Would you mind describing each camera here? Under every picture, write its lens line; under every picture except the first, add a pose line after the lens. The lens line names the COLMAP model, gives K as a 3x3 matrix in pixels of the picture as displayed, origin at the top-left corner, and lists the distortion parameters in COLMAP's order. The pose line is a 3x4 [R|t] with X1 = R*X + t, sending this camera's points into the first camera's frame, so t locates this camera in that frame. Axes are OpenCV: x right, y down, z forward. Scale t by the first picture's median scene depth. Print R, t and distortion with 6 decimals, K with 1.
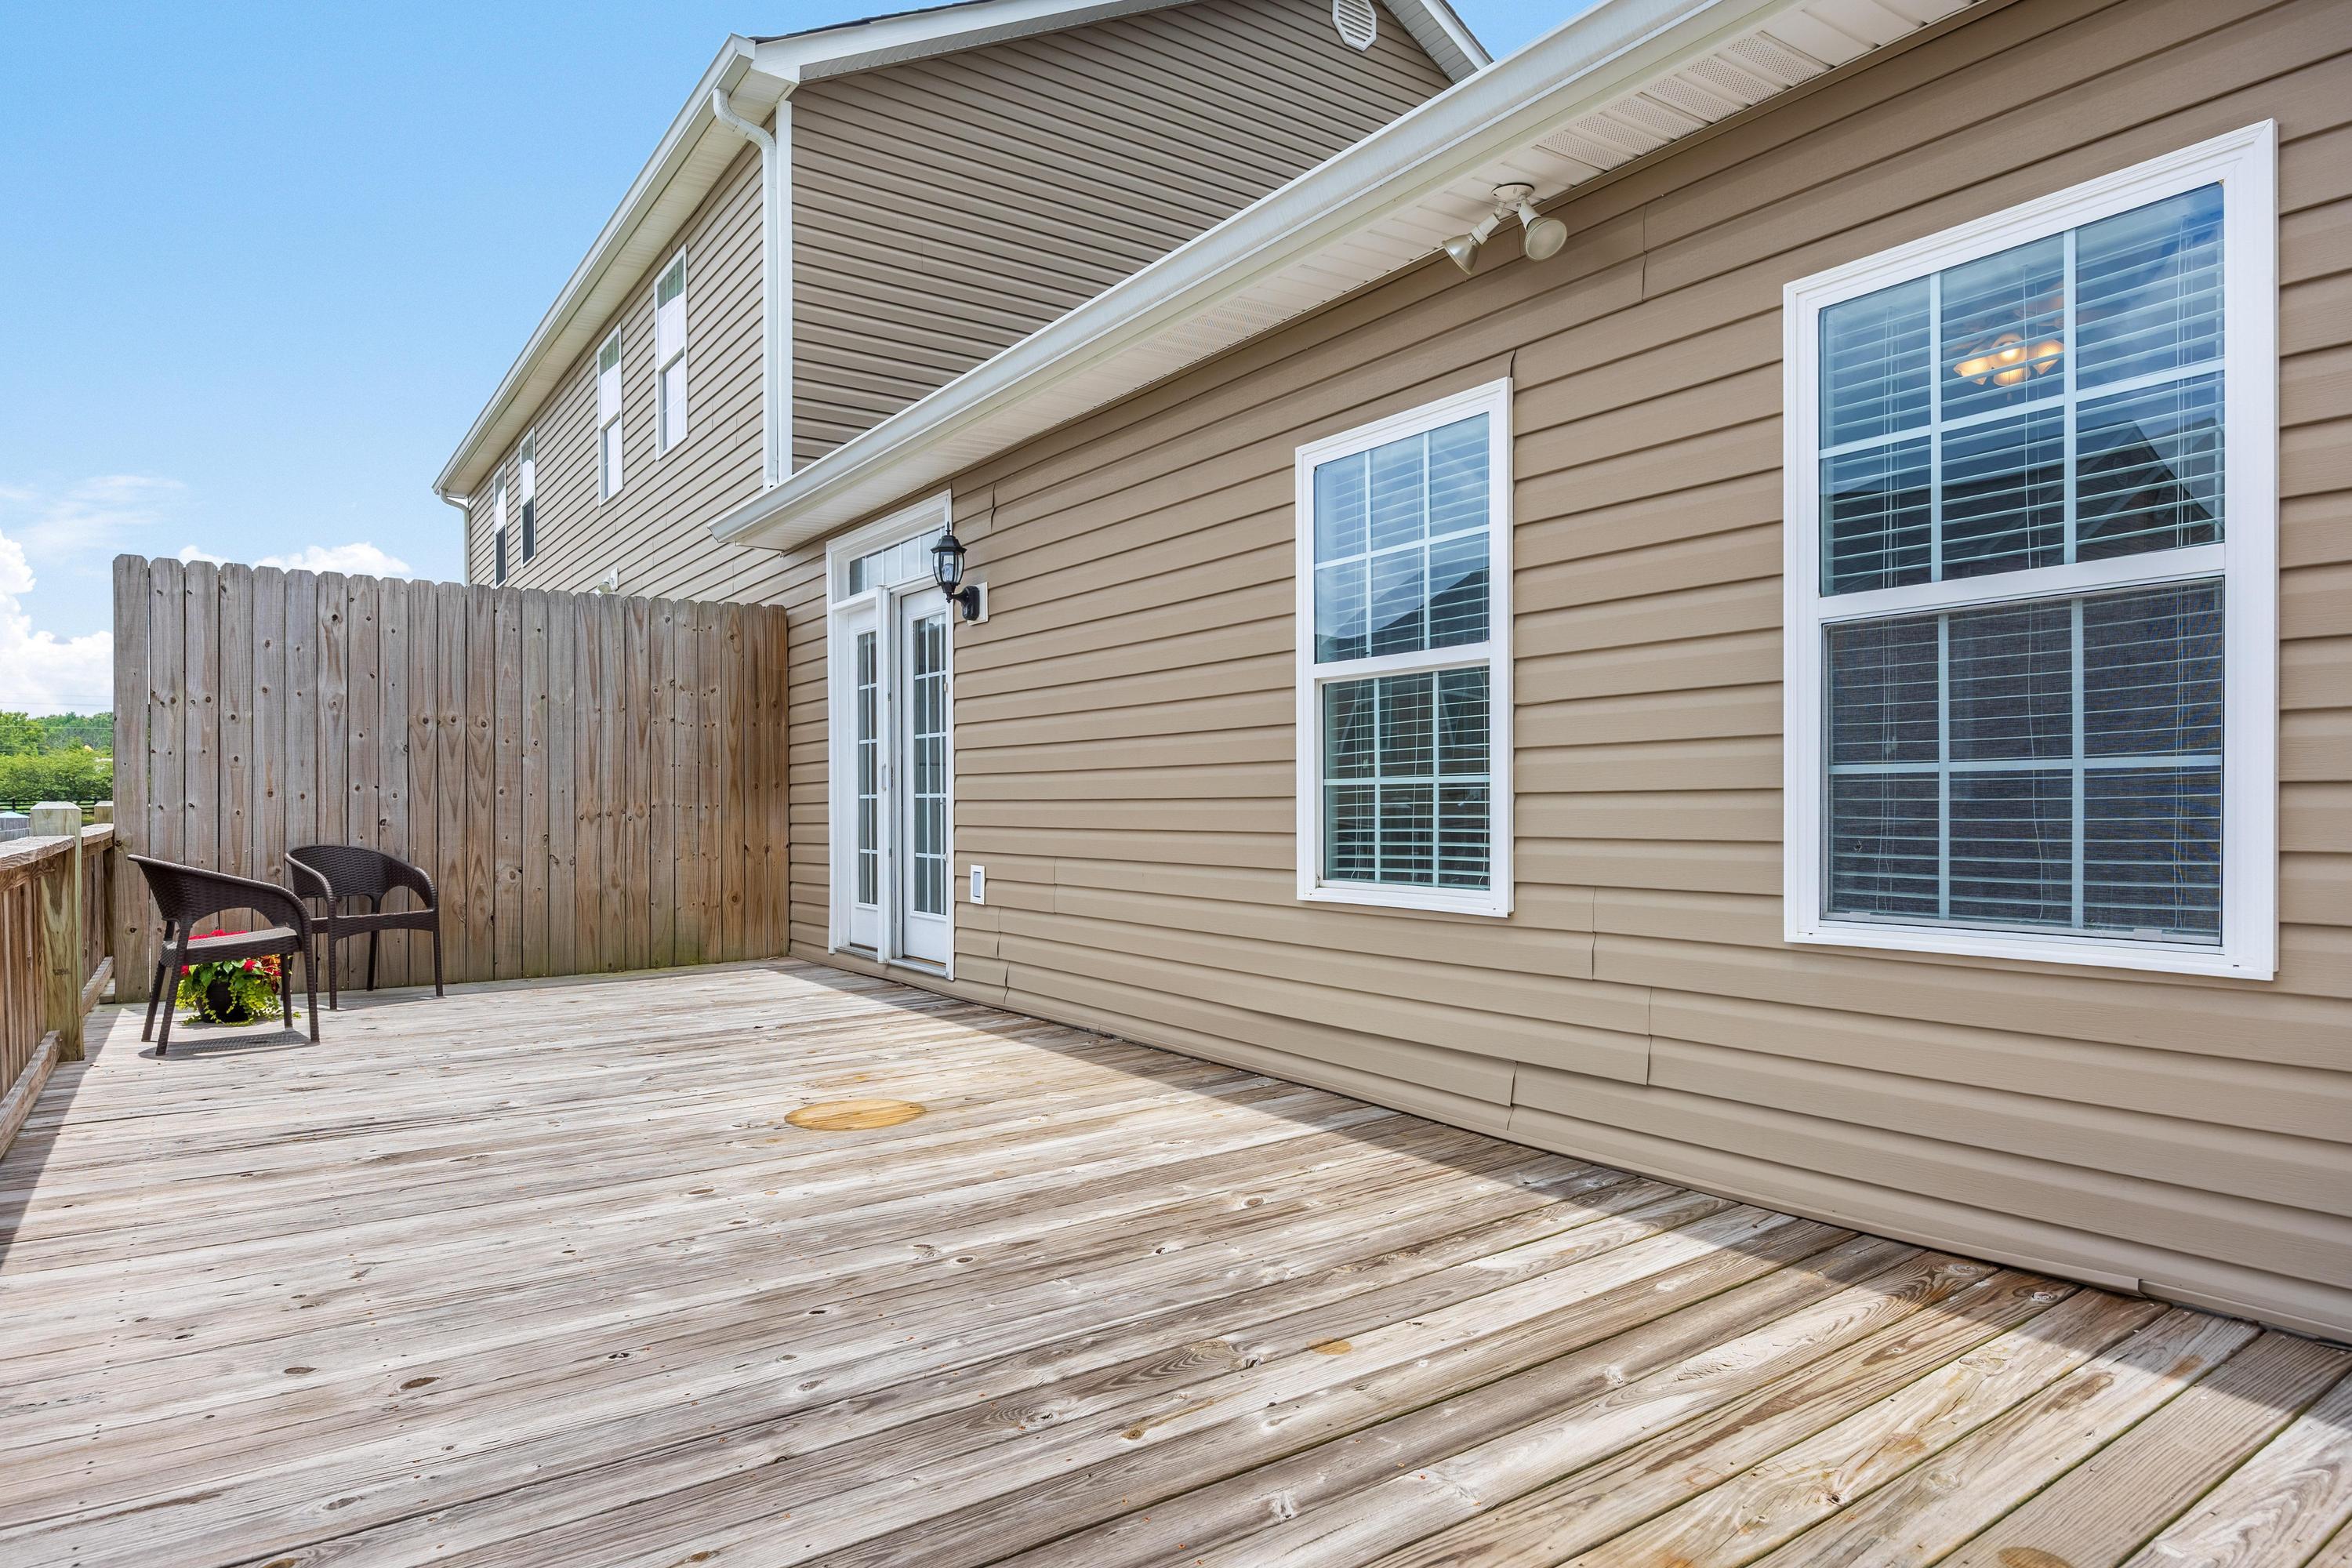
lens RADIAL K [[1349.9, 0, 1172.8], [0, 1349.9, 819.5], [0, 0, 1]] dist [-0.000802, -0.000452]
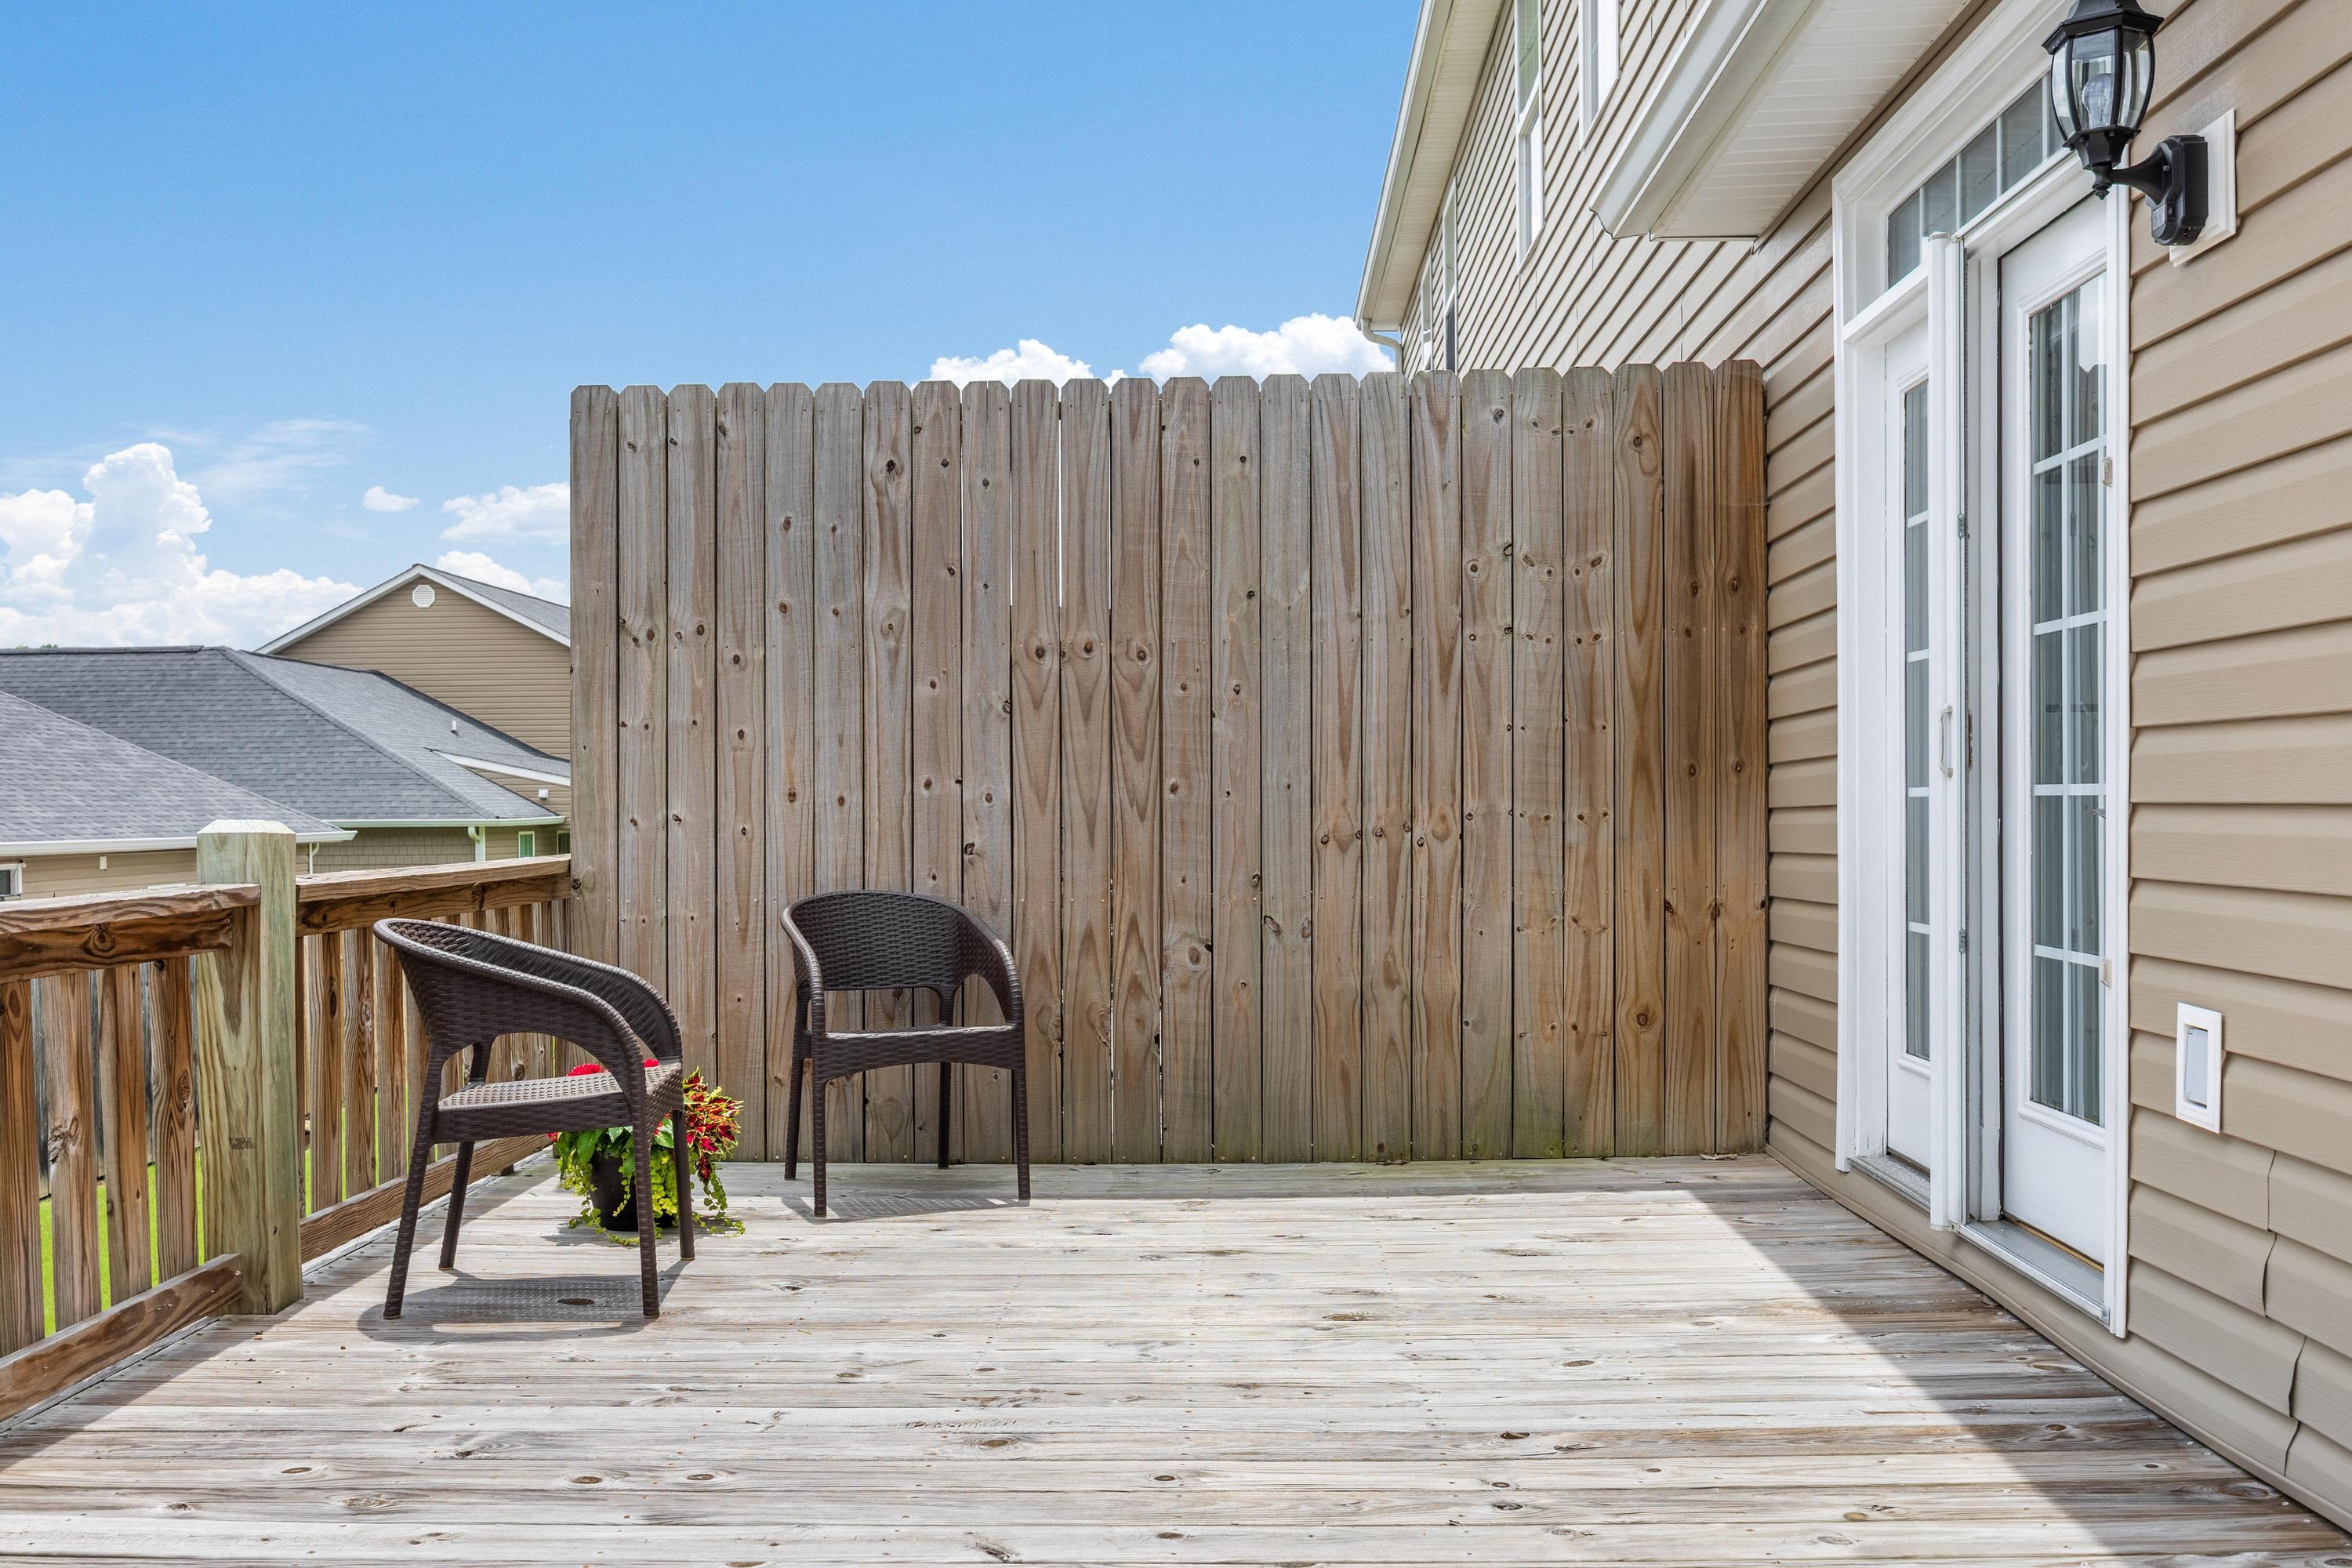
lens RADIAL K [[2026.9, 0, 1173.5], [0, 2026.9, 843.1], [0, 0, 1]] dist [-0.010775, -0.005479]
pose [[0.792671, 0.007616, -0.609602, -0.039413], [-0.000669, 0.999932, 0.011624, -0.009067], [0.609649, -0.008806, 0.792623, 0.408657]]
